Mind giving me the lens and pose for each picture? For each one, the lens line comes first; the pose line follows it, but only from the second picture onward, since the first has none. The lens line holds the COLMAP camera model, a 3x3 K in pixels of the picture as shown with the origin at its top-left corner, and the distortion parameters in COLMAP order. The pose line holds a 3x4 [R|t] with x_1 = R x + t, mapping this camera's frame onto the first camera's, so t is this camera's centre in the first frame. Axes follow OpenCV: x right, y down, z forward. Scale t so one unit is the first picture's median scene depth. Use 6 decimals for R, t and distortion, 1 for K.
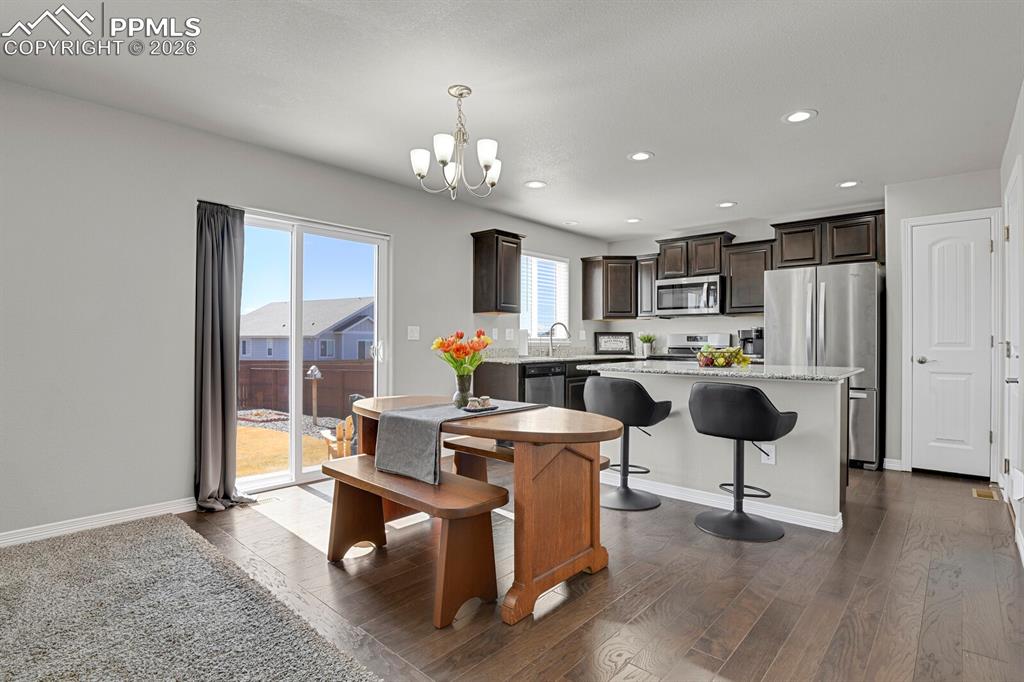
lens RADIAL K [[505.3, 0, 518.8], [0, 505.3, 341.2], [0, 0, 1]] dist [-0.014385, -0.010961]
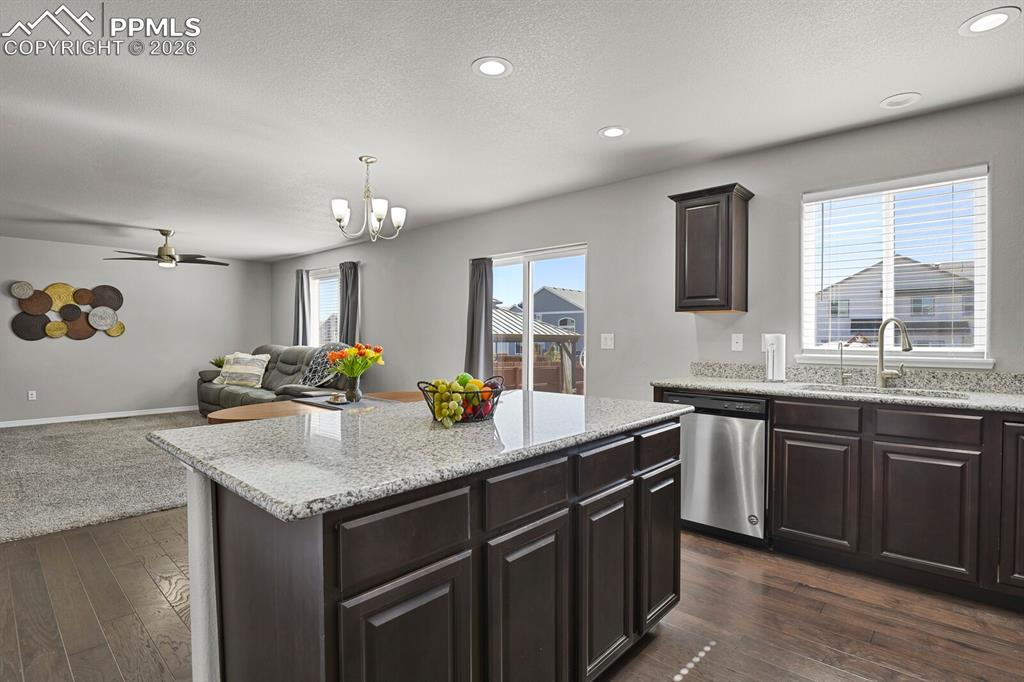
lens RADIAL K [[497.9, 0, 516.5], [0, 497.9, 340.4], [0, 0, 1]] dist [-0.029059, -0.002005]
pose [[-0.008483, 0.007094, -0.999939, 0.614131], [-0.002348, 0.999972, 0.007114, -0.020858], [0.999961, 0.002409, -0.008467, 0.737867]]
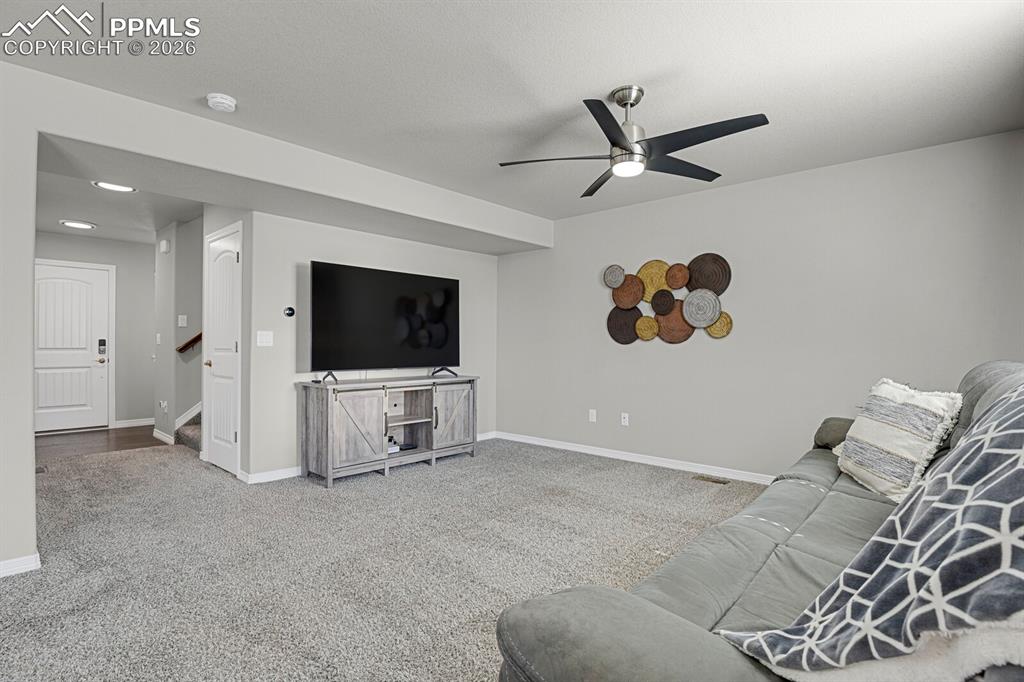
lens RADIAL K [[499.6, 0, 527.5], [0, 499.6, 337.6], [0, 0, 1]] dist [-0.024855, -0.000228]
pose [[-0.999959, -0.005501, -0.007206, -0.413193], [-0.005419, 0.999922, -0.011270, -0.009281], [0.007268, -0.011231, -0.999911, 0.420333]]
